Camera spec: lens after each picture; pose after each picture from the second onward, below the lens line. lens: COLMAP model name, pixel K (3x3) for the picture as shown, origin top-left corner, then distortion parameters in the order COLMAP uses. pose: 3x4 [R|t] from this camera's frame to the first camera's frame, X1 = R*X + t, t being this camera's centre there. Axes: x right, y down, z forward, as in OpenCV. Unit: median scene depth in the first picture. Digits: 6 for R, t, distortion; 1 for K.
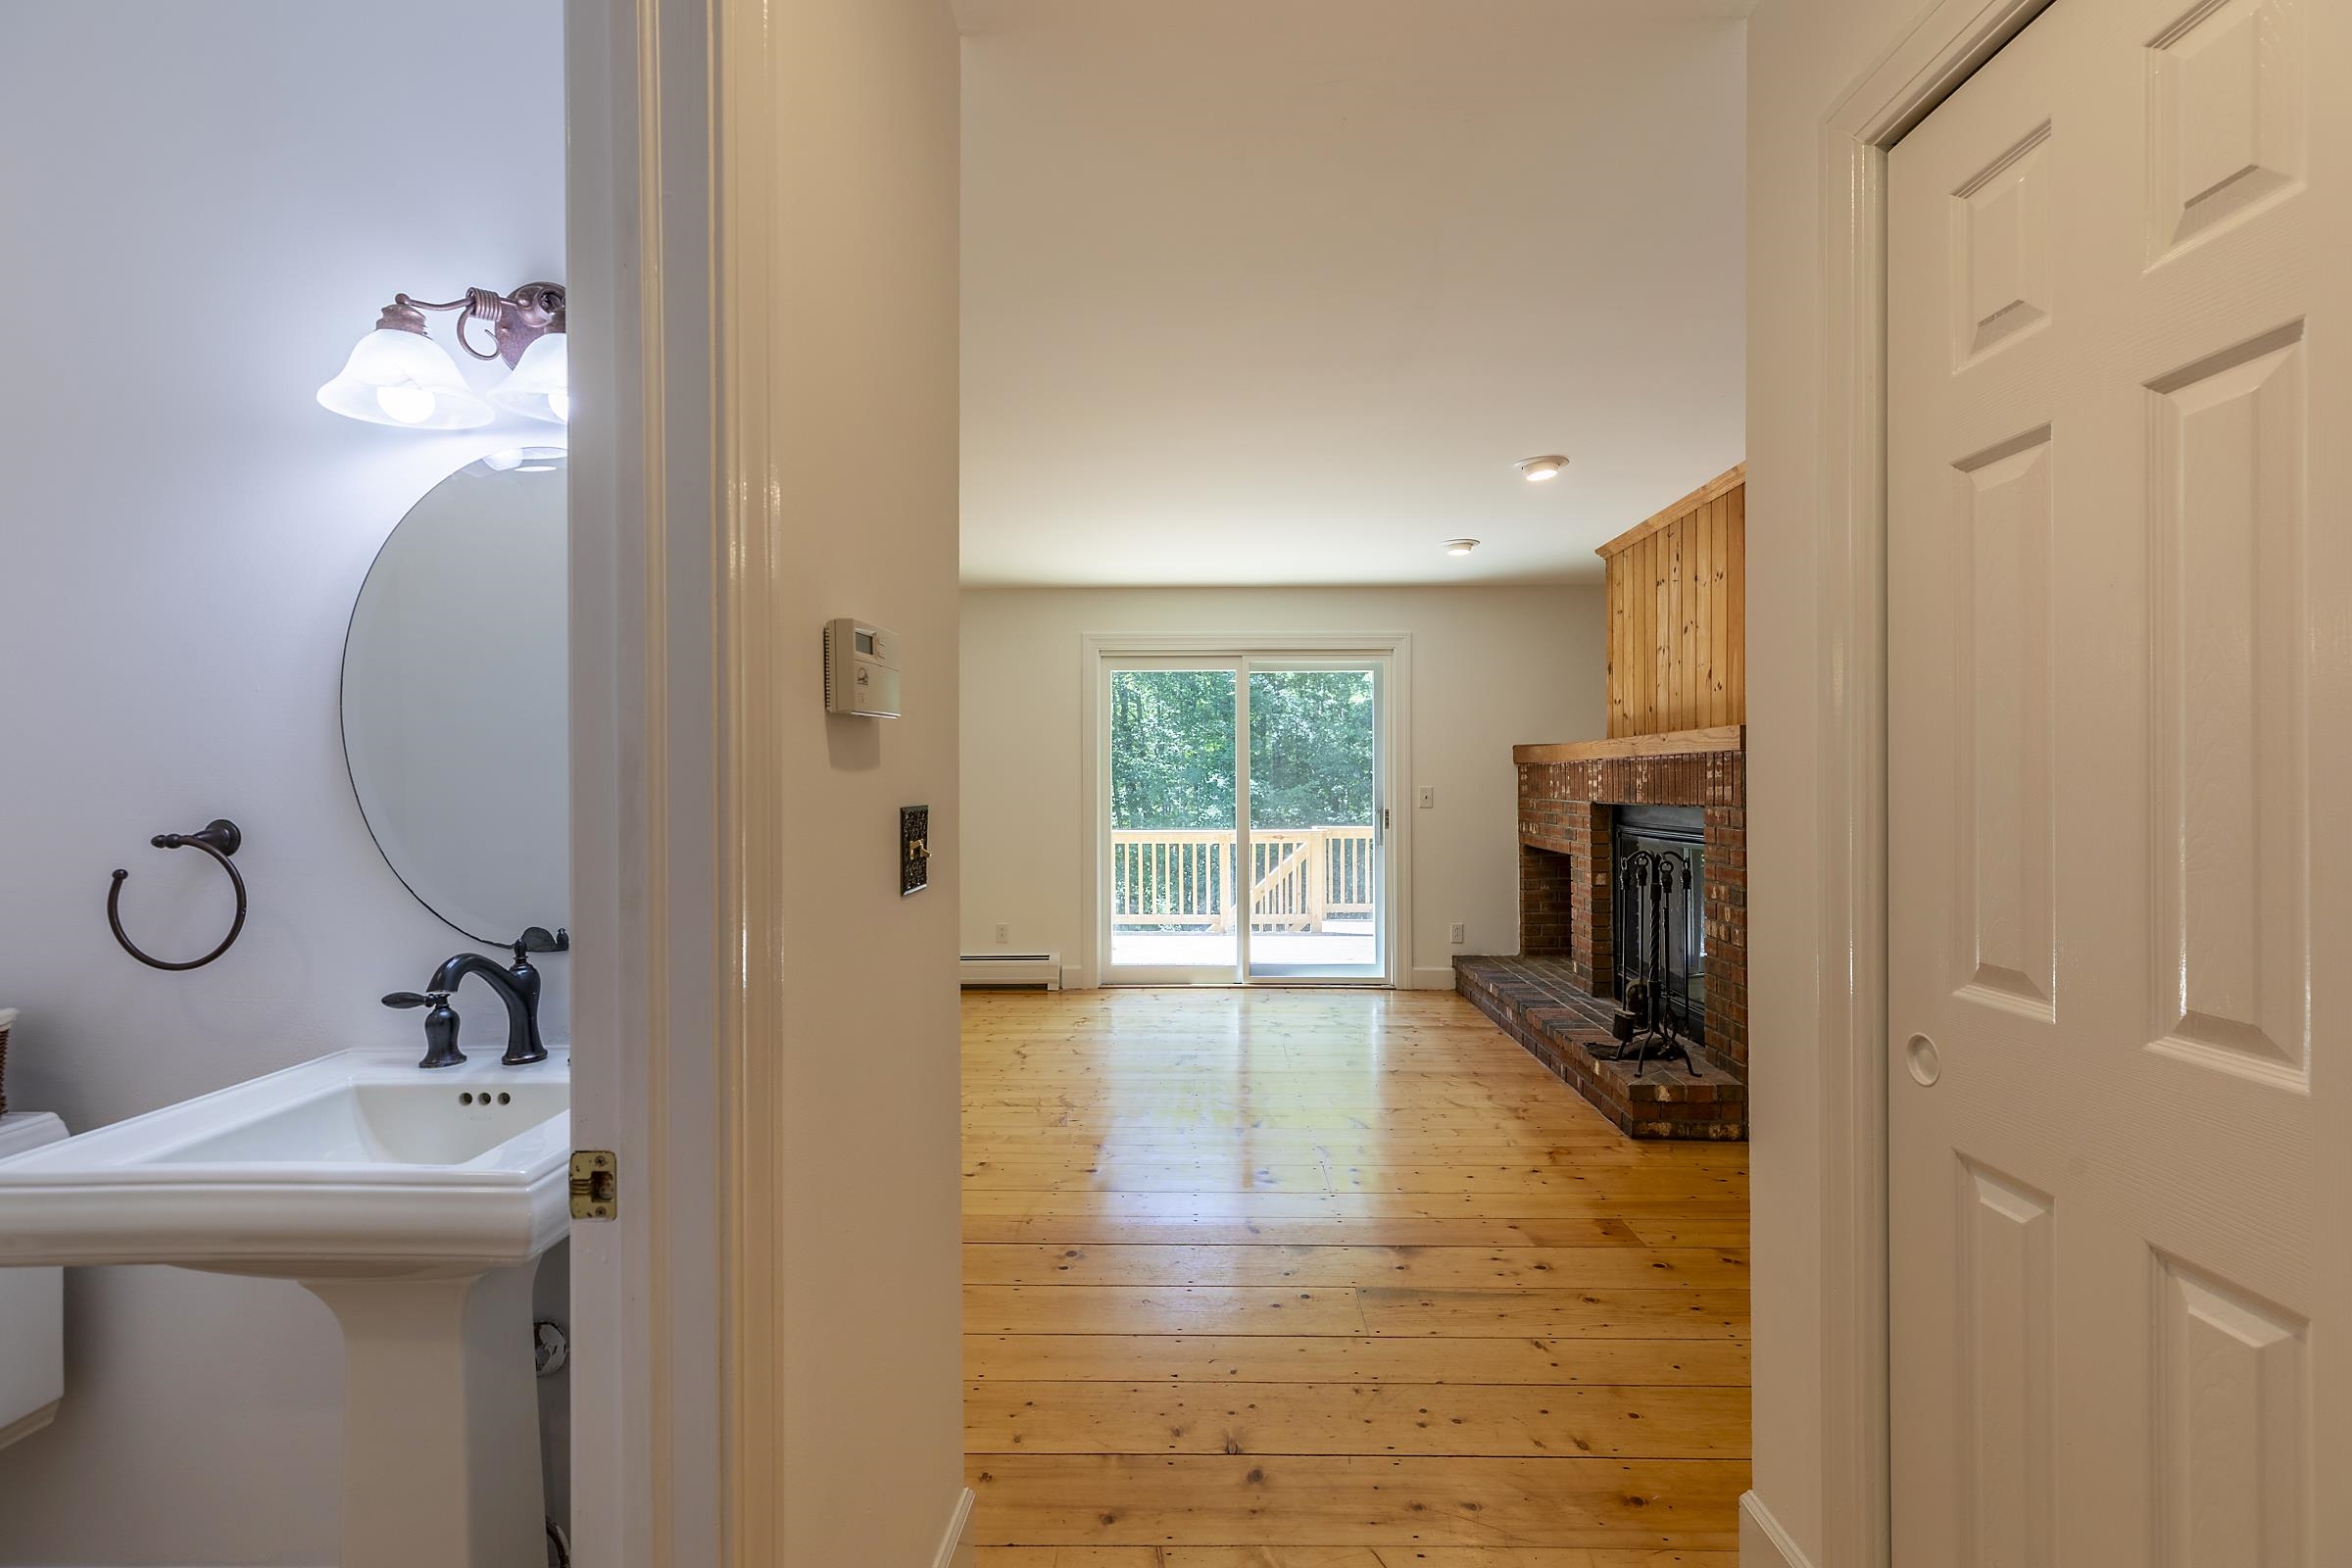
lens RADIAL K [[1072.8, 0, 1176.0], [0, 1072.8, 784.0], [0, 0, 1]] dist [0.021630, -0.000165]
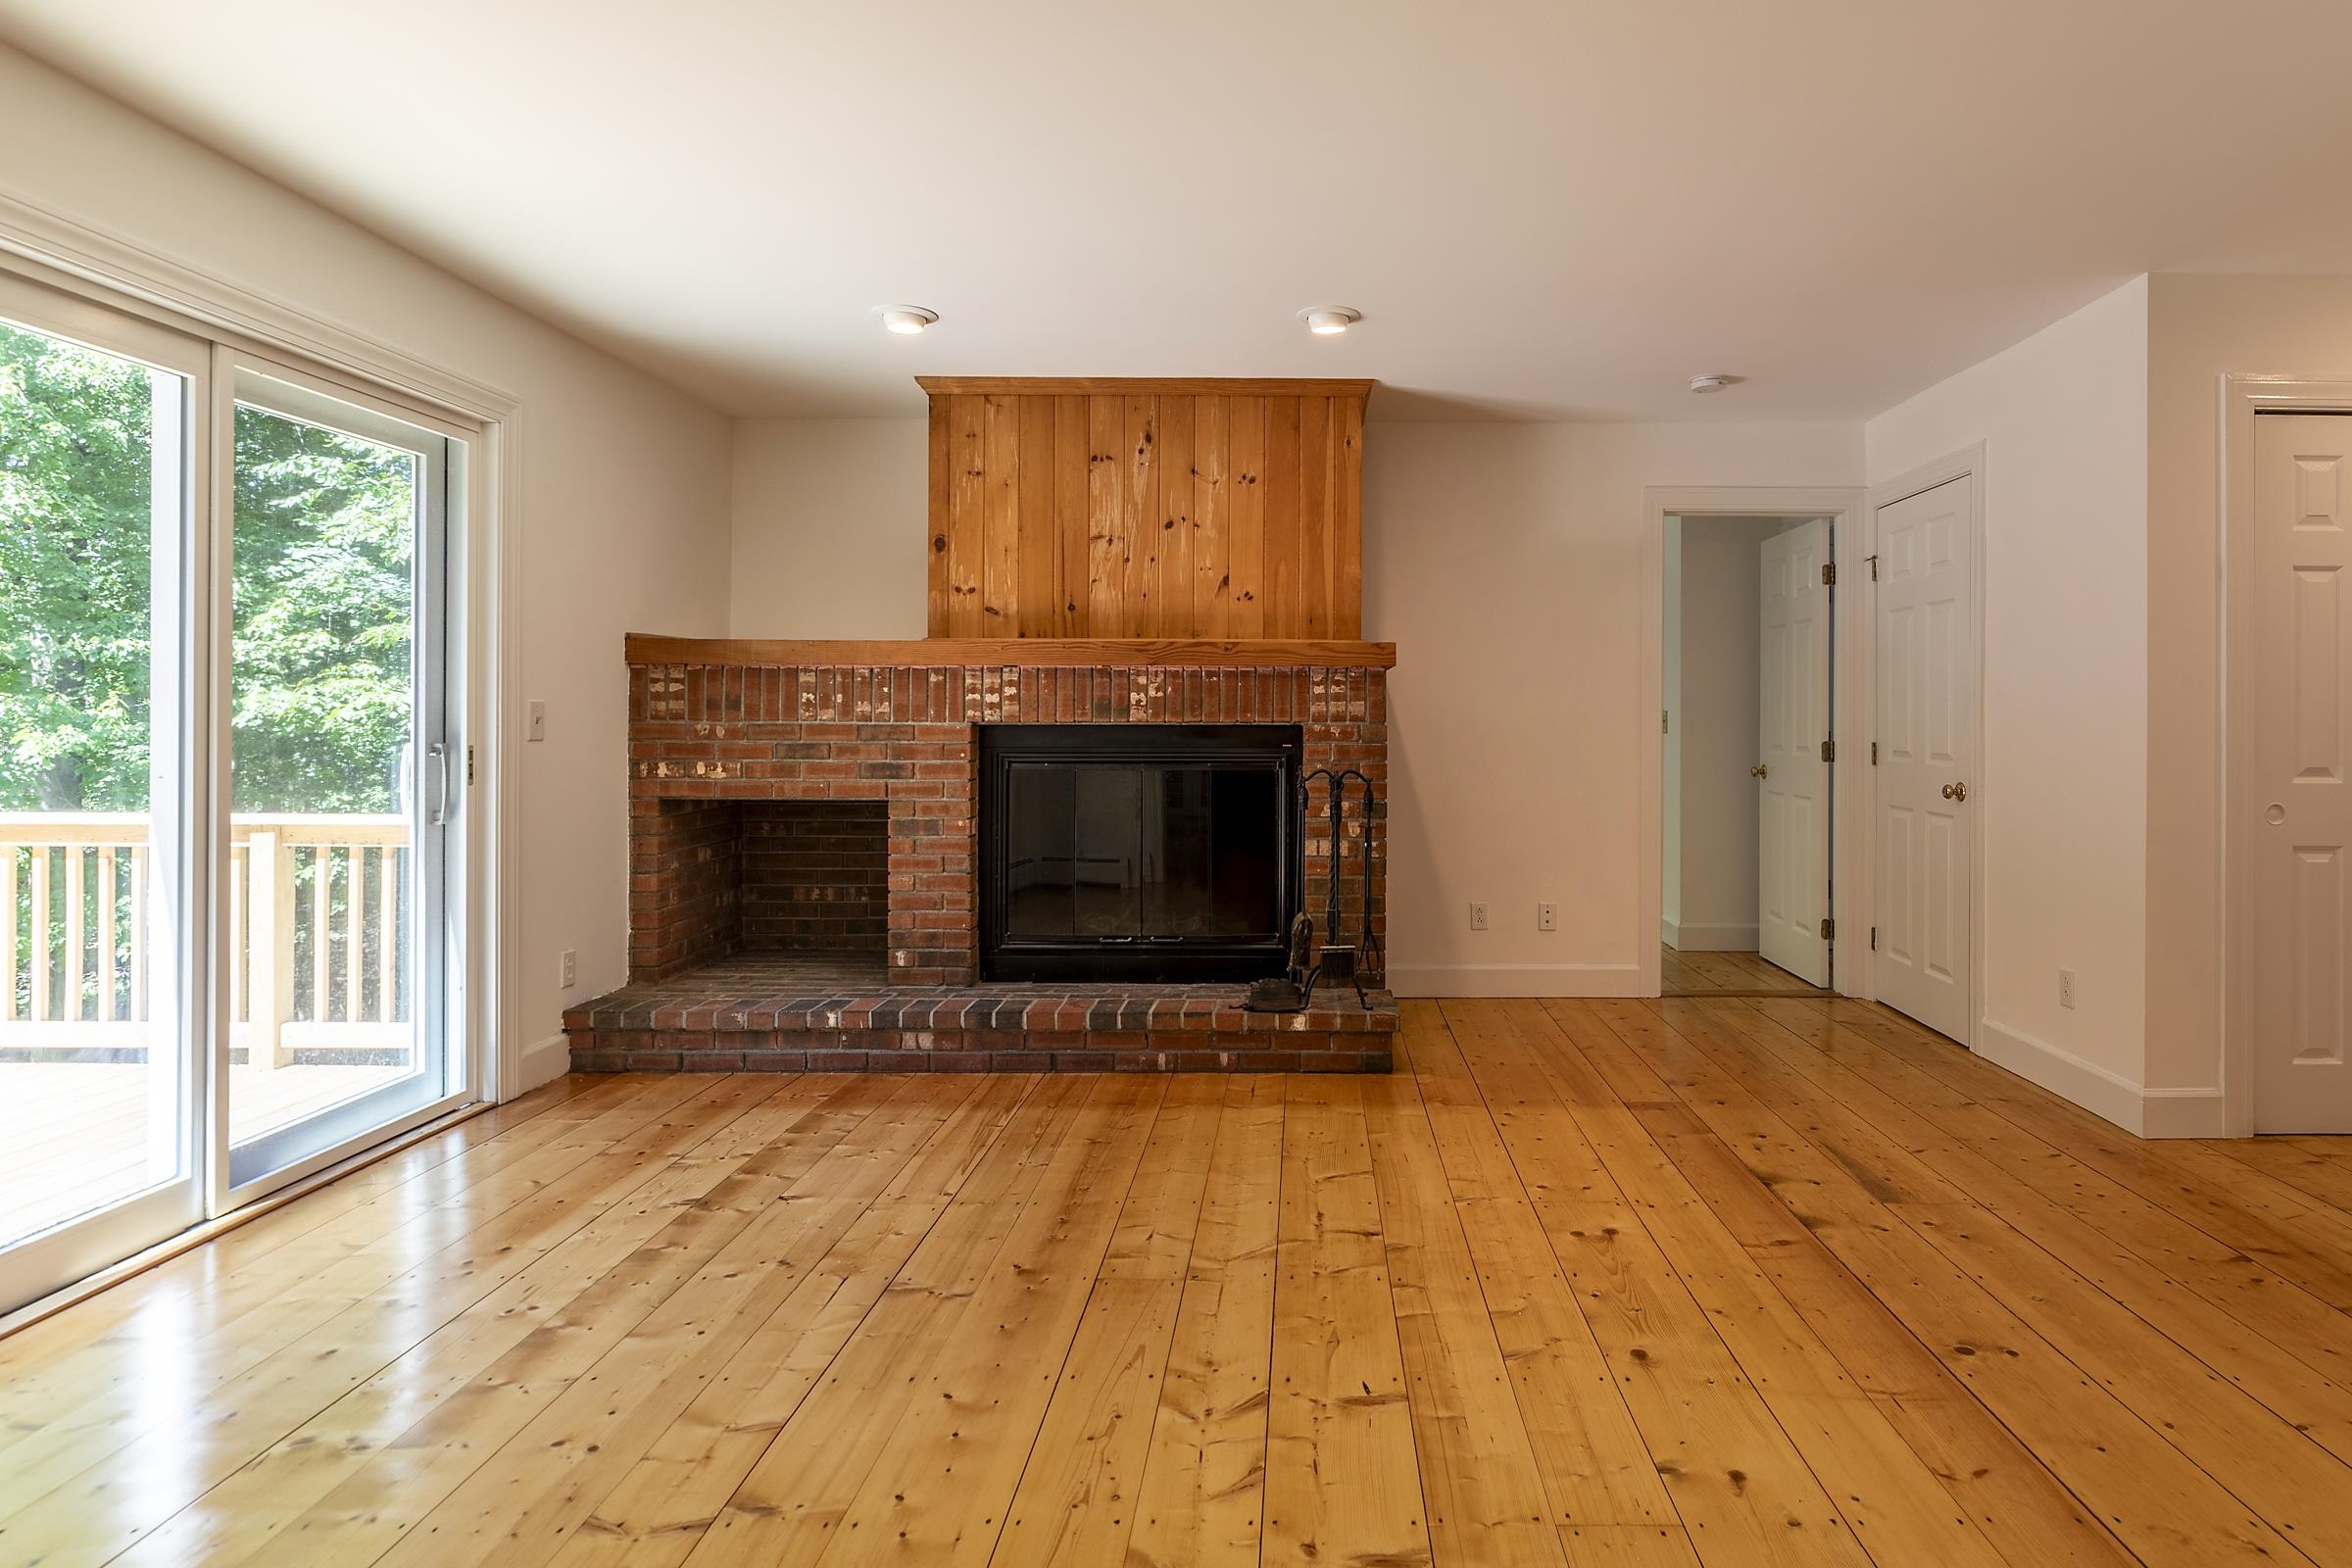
lens RADIAL K [[1331.5, 0, 1176.7], [0, 1331.5, 741.6], [0, 0, 1]] dist [0.001970, 0.000272]
pose [[-0.047810, 0.000005, 0.998856, -0.525609], [-0.003922, 0.999992, -0.000193, 0.027158], [-0.998849, -0.003927, -0.047810, 0.887695]]
